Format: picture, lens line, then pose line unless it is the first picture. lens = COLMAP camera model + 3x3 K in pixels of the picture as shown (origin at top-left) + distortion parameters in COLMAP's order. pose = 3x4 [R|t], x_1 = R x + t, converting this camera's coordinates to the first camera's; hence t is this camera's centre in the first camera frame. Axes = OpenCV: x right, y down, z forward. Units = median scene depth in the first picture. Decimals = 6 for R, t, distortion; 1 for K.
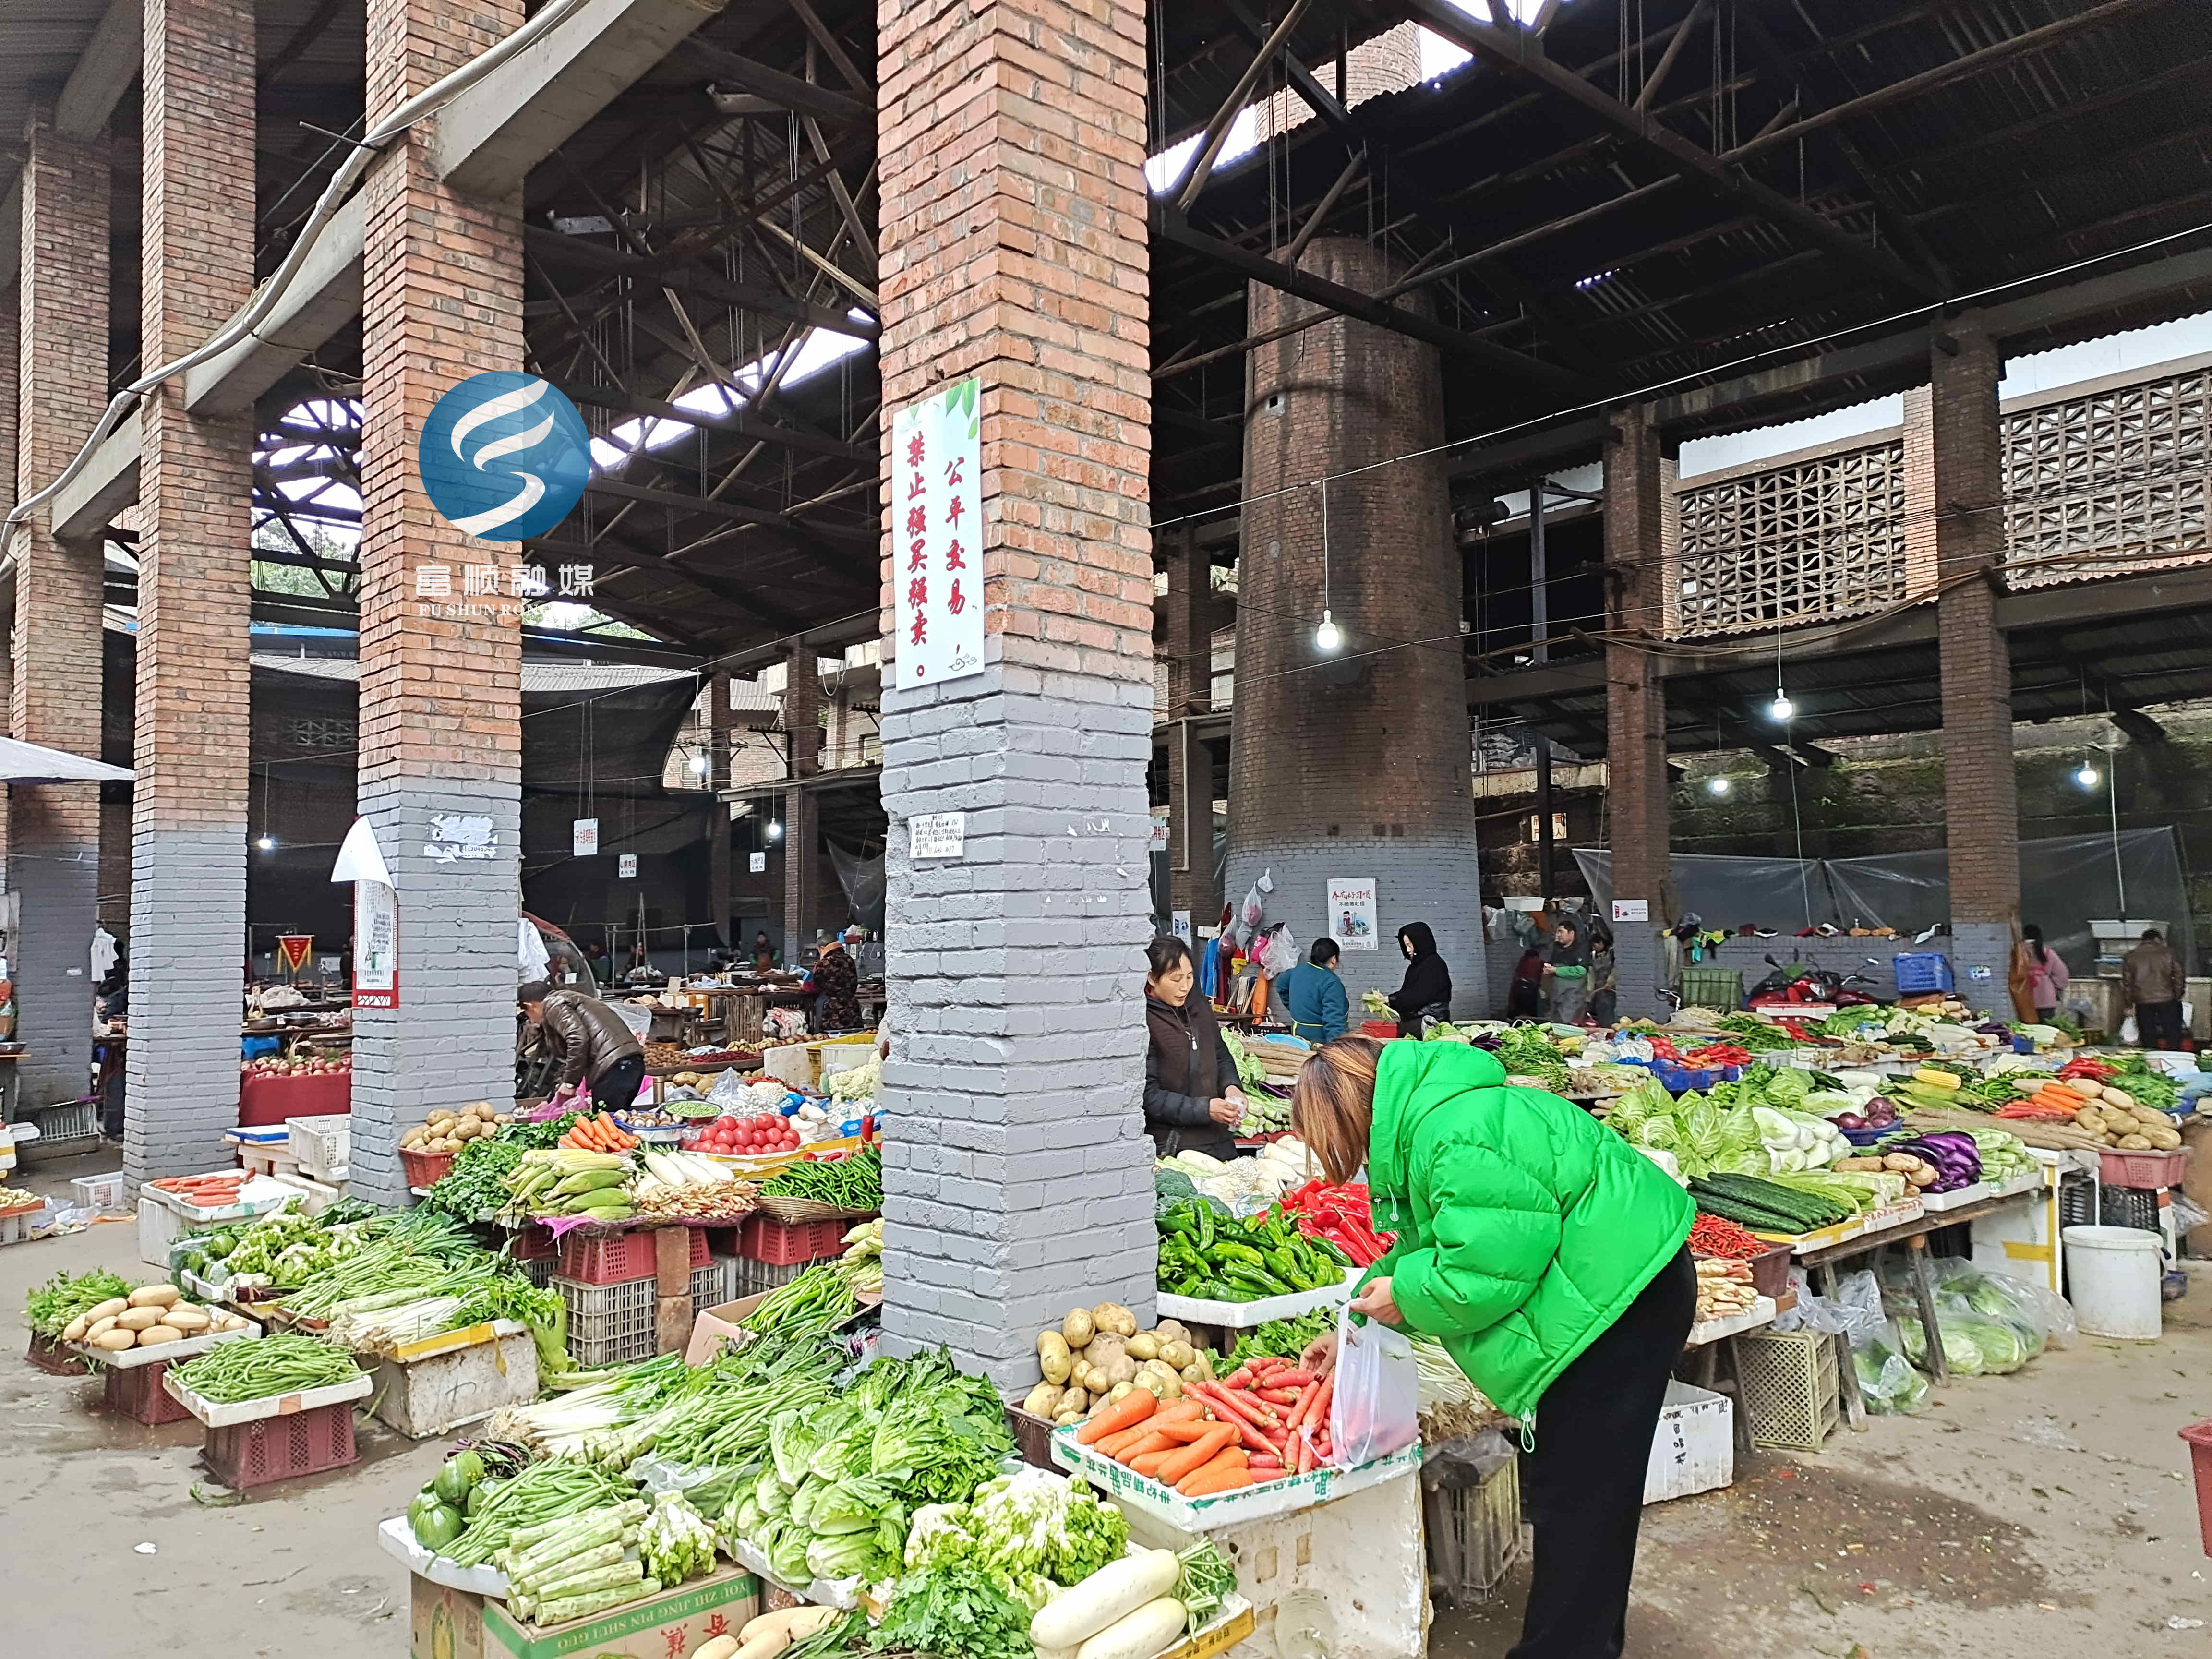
lens RADIAL K [[1668.8, 0, 1106.0], [0, 1668.8, 829.5], [0, 0, 1]] dist [0.077608, -0.076287]
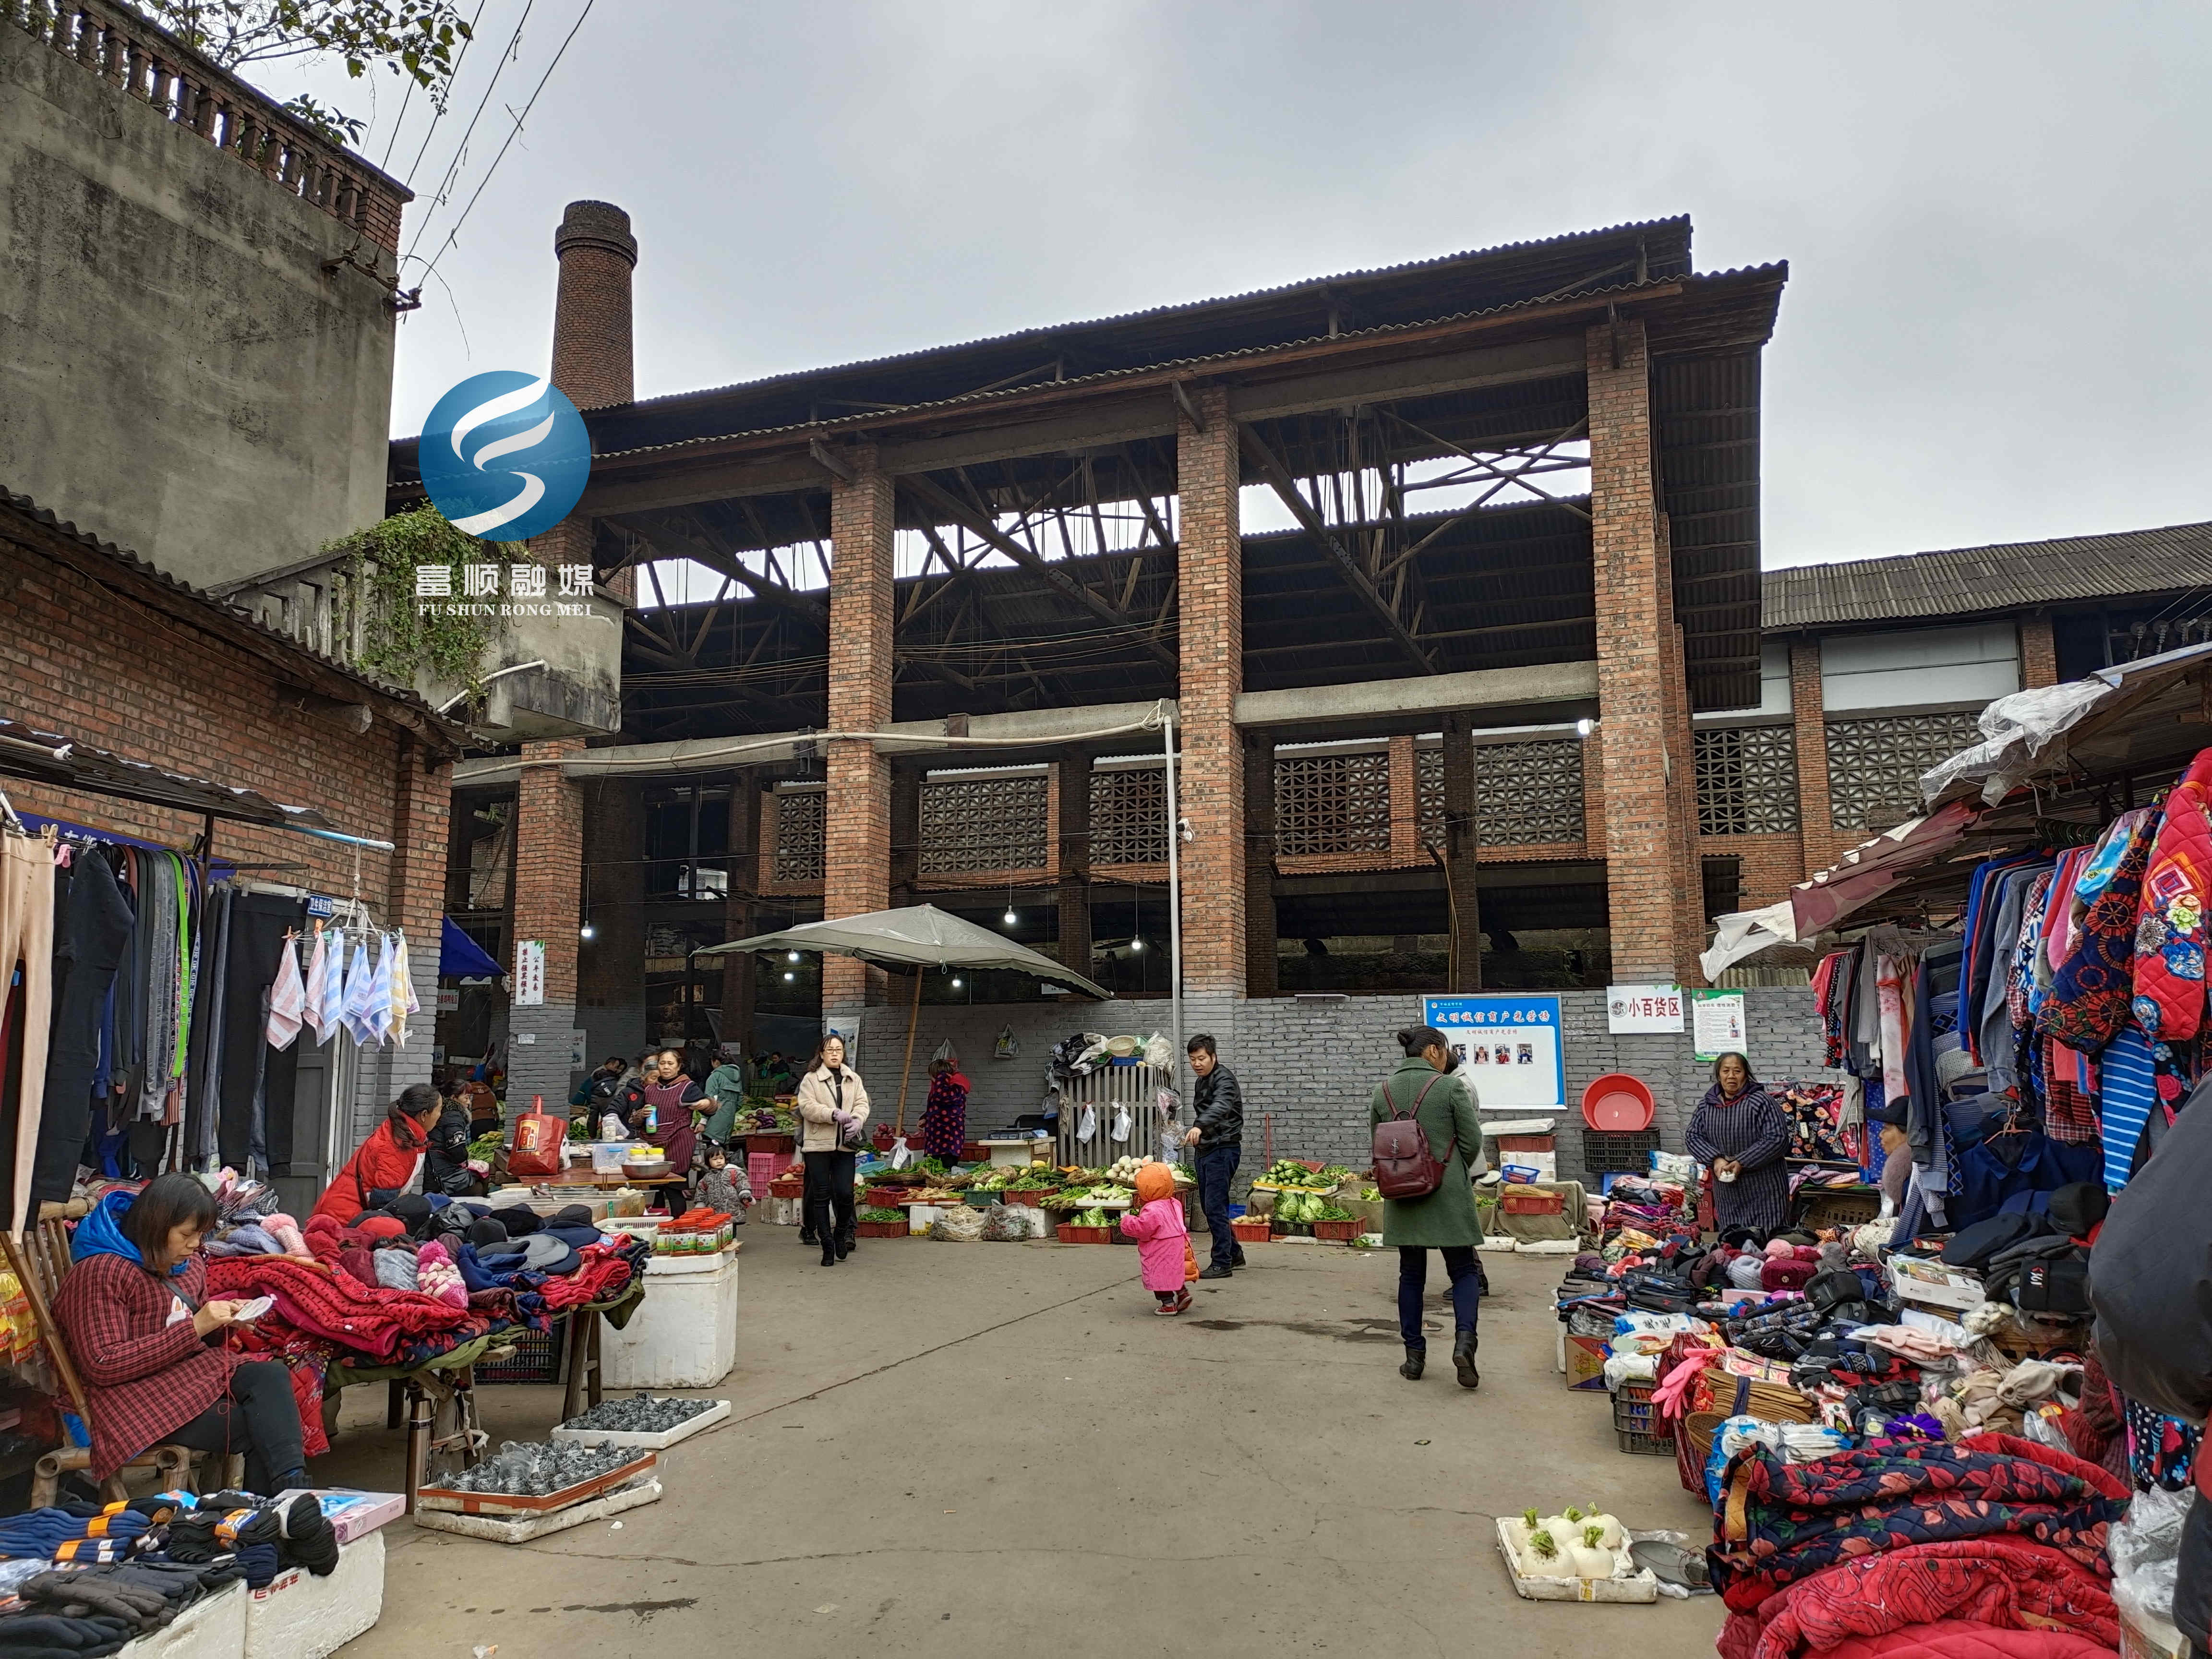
lens RADIAL K [[1668.8, 0, 1106.0], [0, 1668.8, 829.5], [0, 0, 1]] dist [0.077608, -0.076287]
pose [[0.883685, 0.072005, 0.462511, -0.151113], [-0.036920, 0.995741, -0.084481, -0.041006], [-0.466624, 0.057578, 0.882579, -0.664317]]
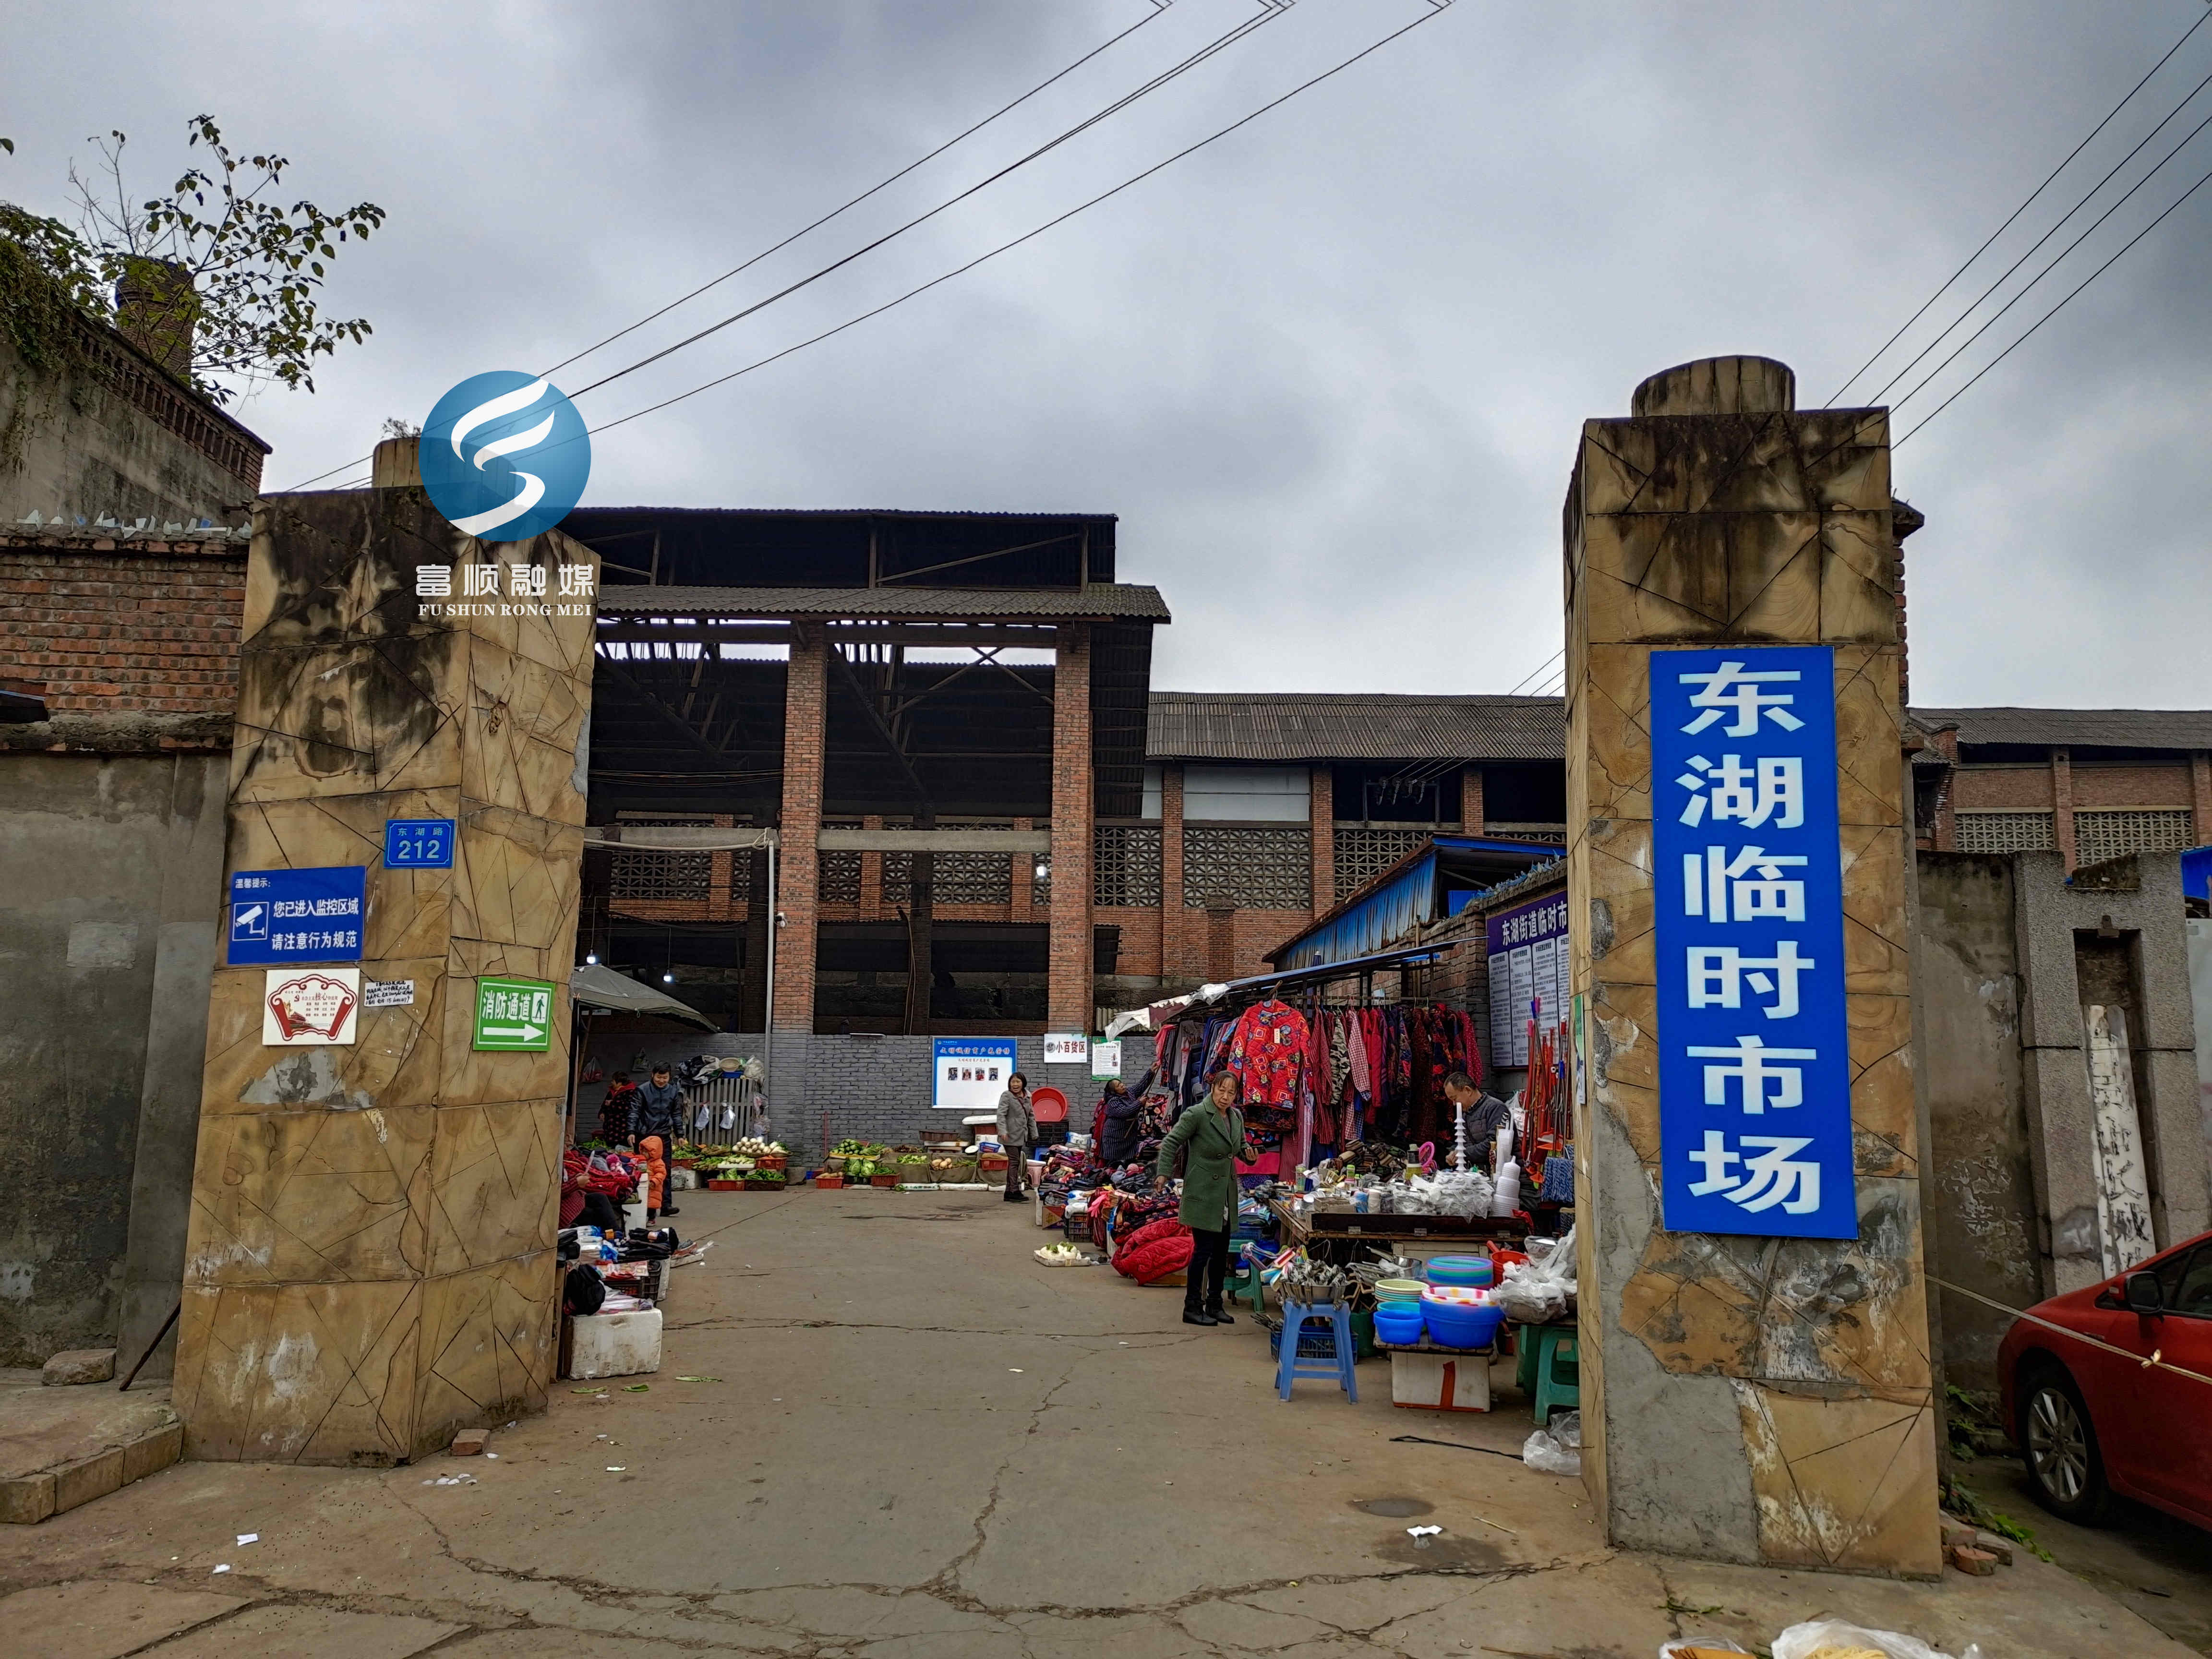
lens RADIAL K [[1668.8, 0, 1106.0], [0, 1668.8, 829.5], [0, 0, 1]] dist [0.077608, -0.076287]
pose [[0.662151, 0.128066, 0.738346, -0.742089], [-0.072026, 0.991603, -0.107400, -0.078762], [-0.745901, 0.017936, 0.665816, -1.162484]]
